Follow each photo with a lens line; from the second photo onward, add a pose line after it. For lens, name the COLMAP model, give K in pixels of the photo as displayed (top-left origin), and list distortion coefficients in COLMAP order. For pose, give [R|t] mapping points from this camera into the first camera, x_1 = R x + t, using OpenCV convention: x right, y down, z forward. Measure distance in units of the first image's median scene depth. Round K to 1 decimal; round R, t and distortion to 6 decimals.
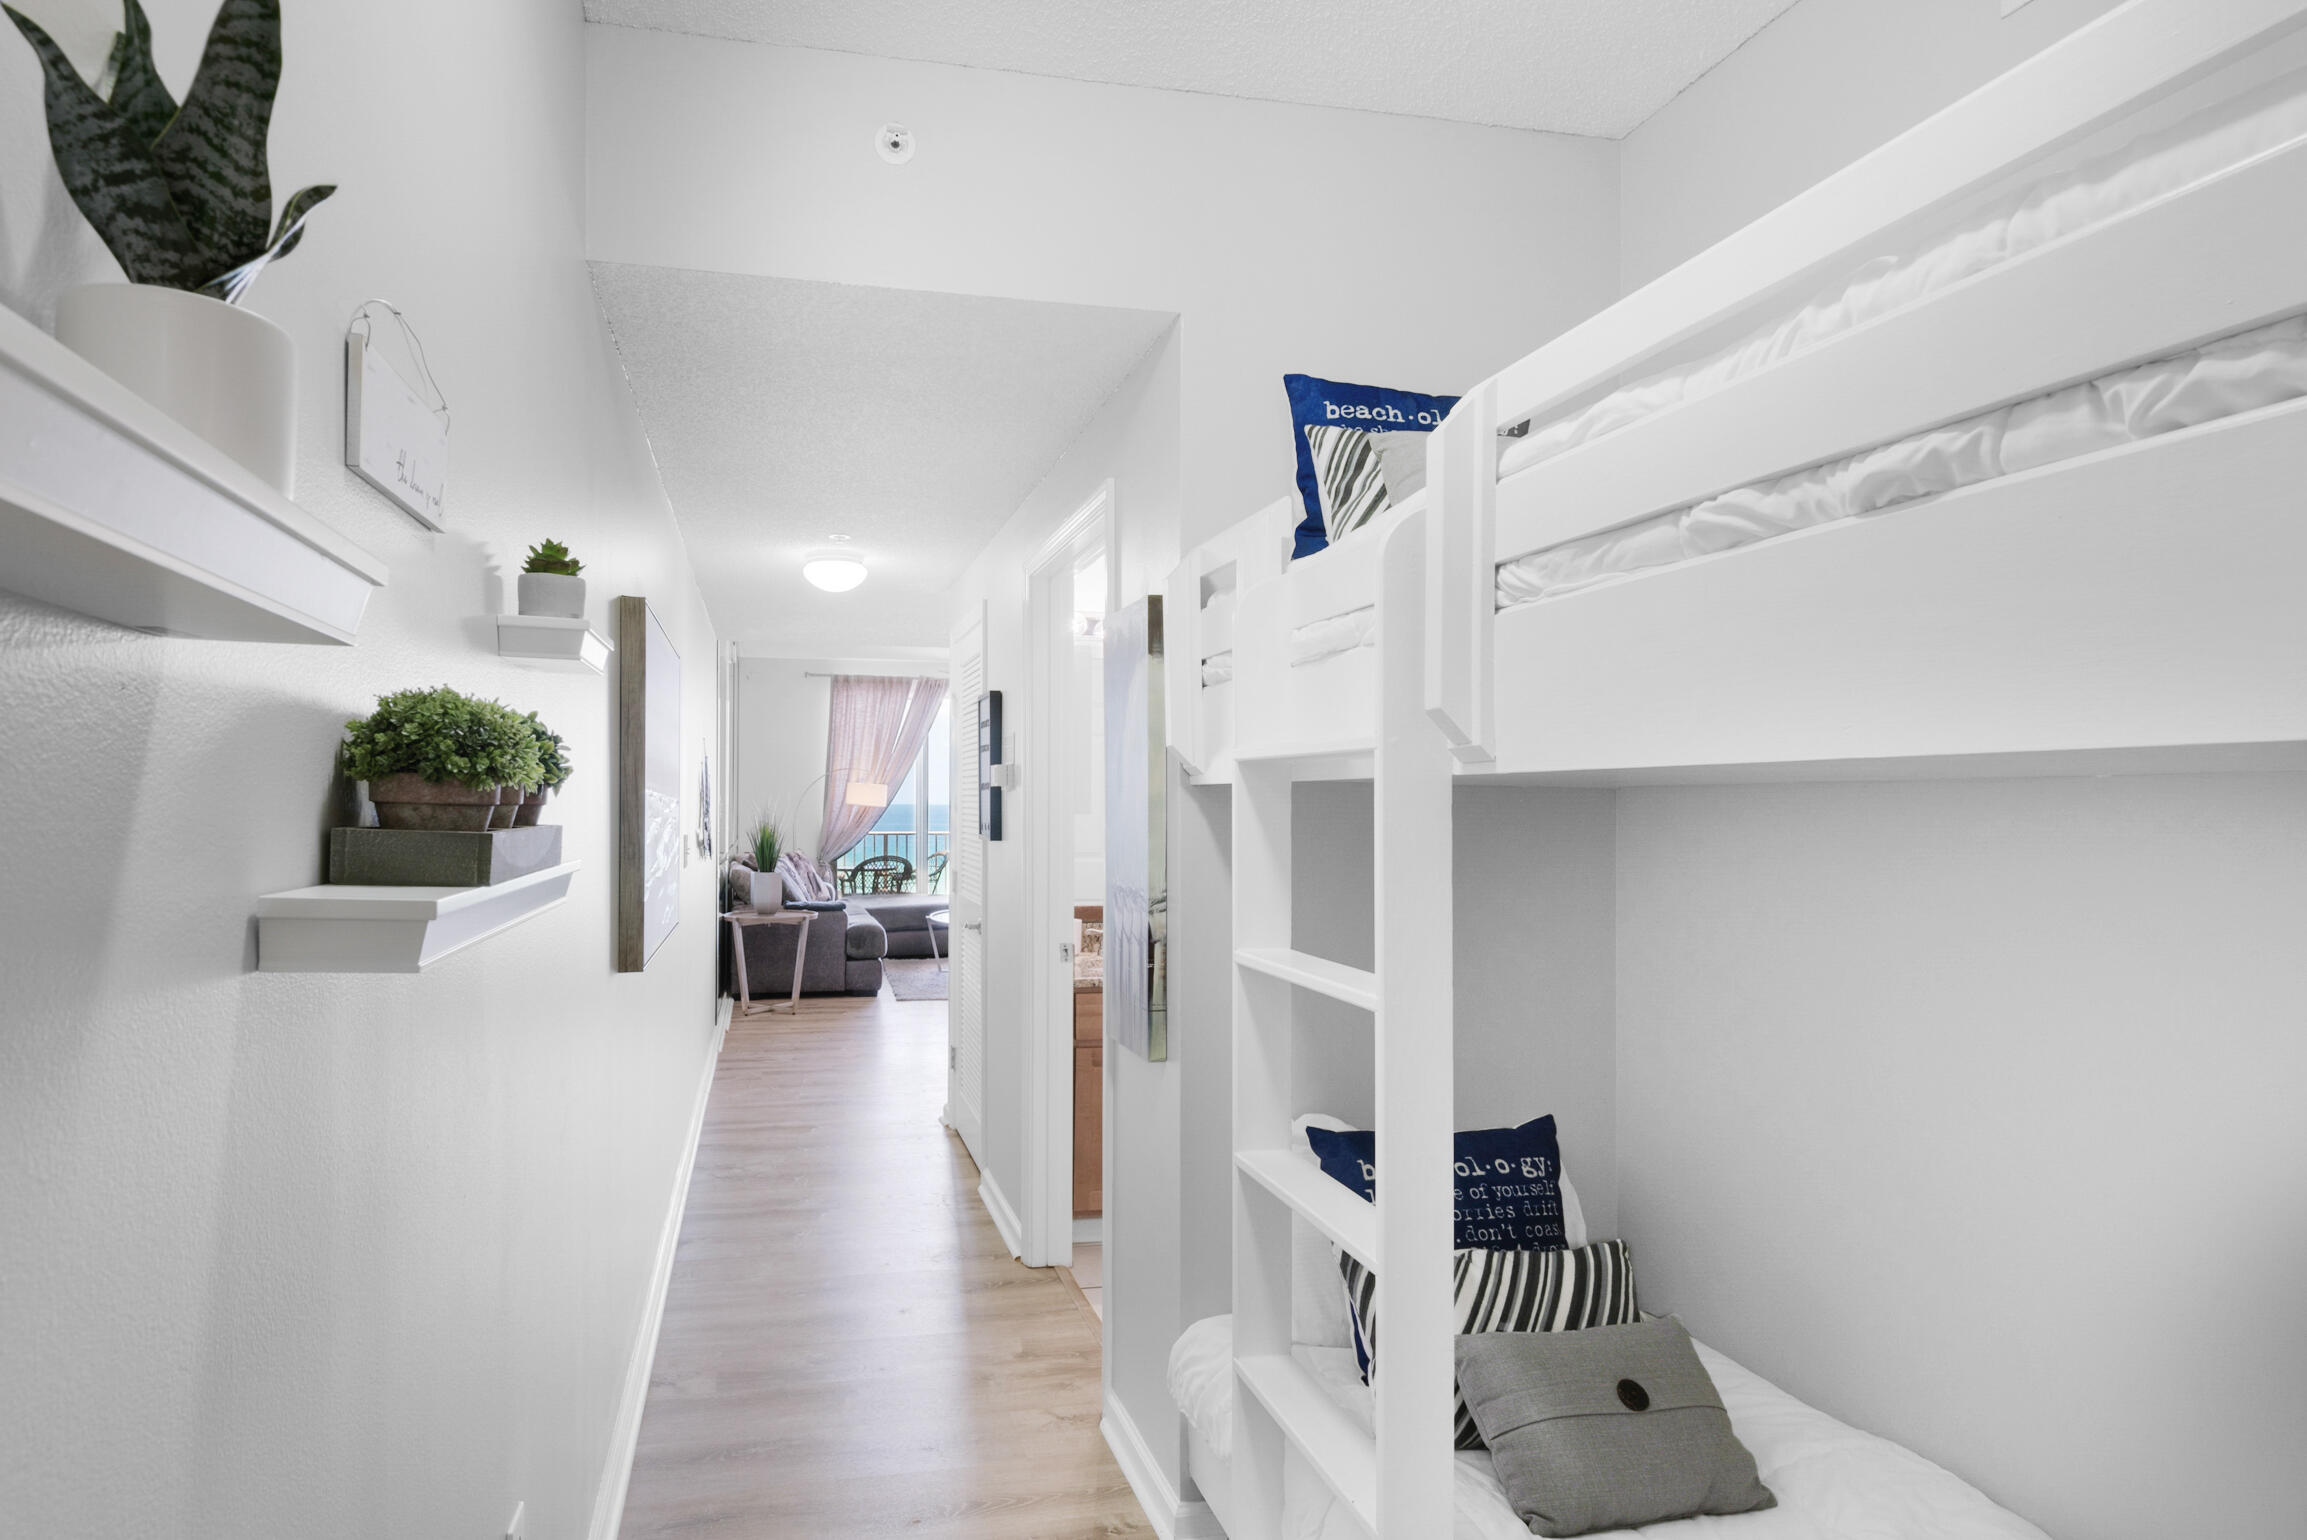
lens RADIAL K [[1301.2, 0, 1114.2], [0, 1301.2, 768.3], [0, 0, 1]] dist [0.027393, -0.002740]
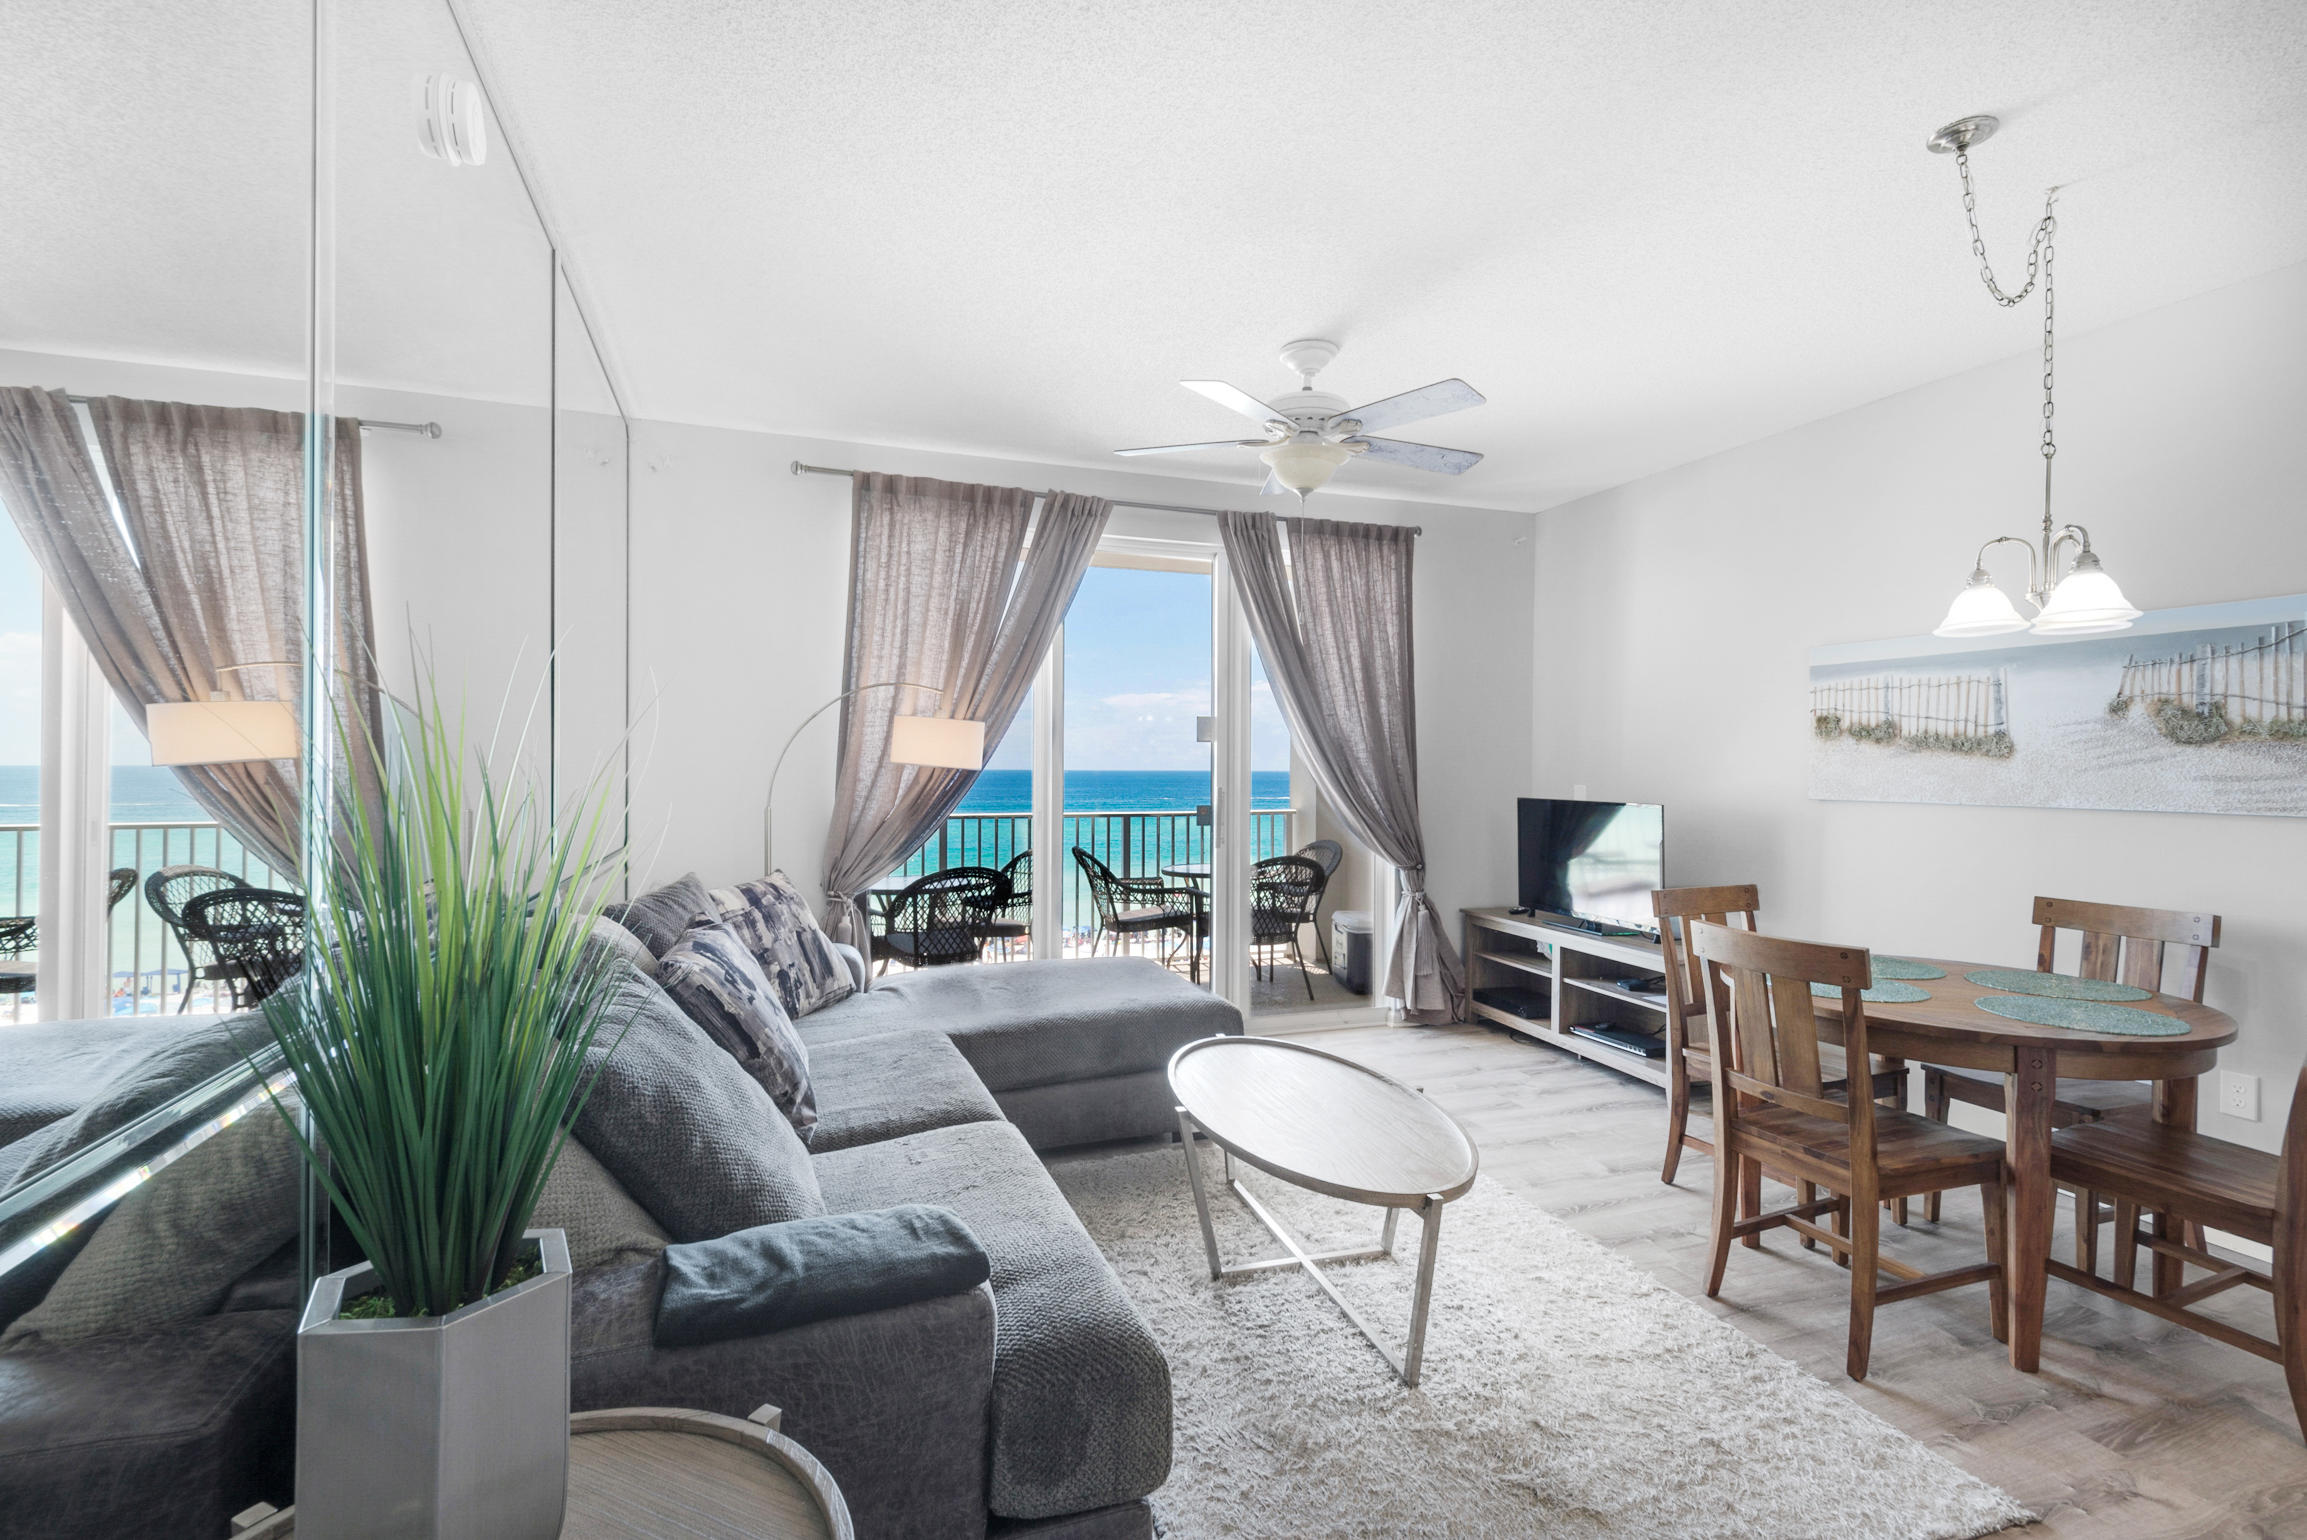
lens RADIAL K [[1076.0, 0, 1203.6], [0, 1076.0, 765.1], [0, 0, 1]] dist [-0.000472, -0.000438]
pose [[0.992334, 0.005627, 0.123455, -0.144549], [-0.008306, 0.999741, 0.021196, 0.019076], [-0.123303, -0.022059, 0.992124, 0.622668]]
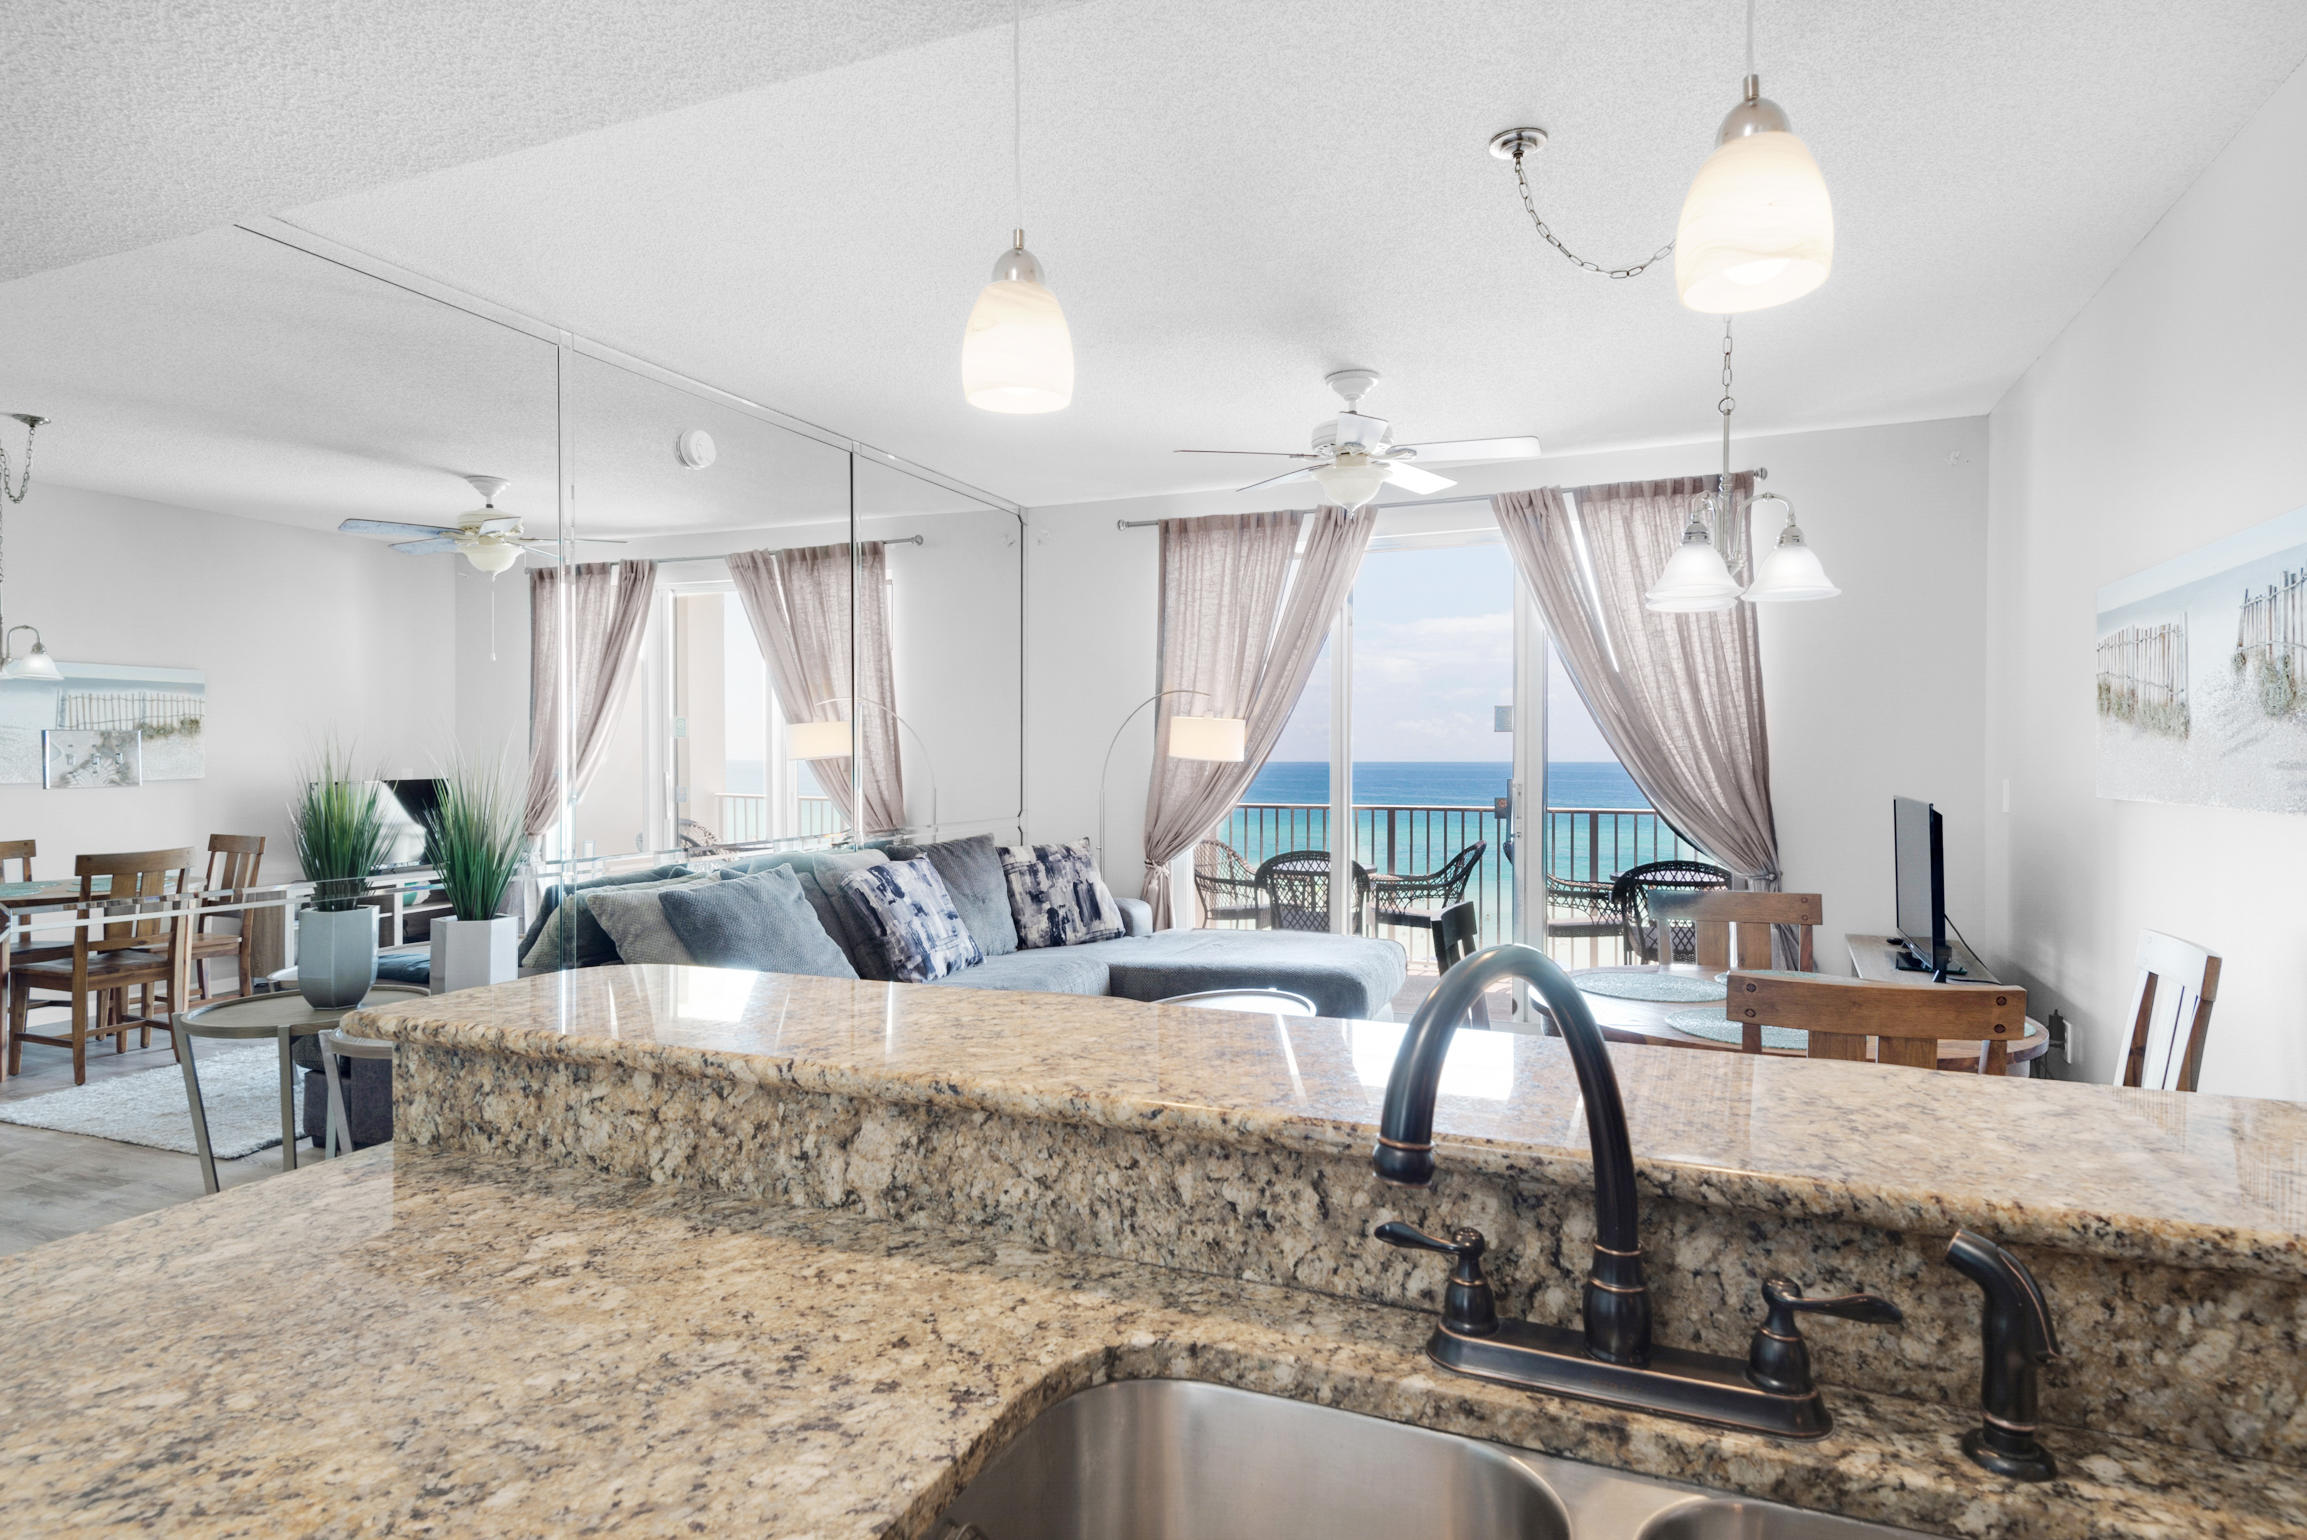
lens RADIAL K [[1301.2, 0, 1114.2], [0, 1301.2, 768.3], [0, 0, 1]] dist [0.027393, -0.002740]
pose [[0.783797, 0.005305, -0.620995, 0.106962], [0.013399, 0.999586, 0.025450, 0.017949], [0.620873, -0.028268, 0.783402, 0.560584]]
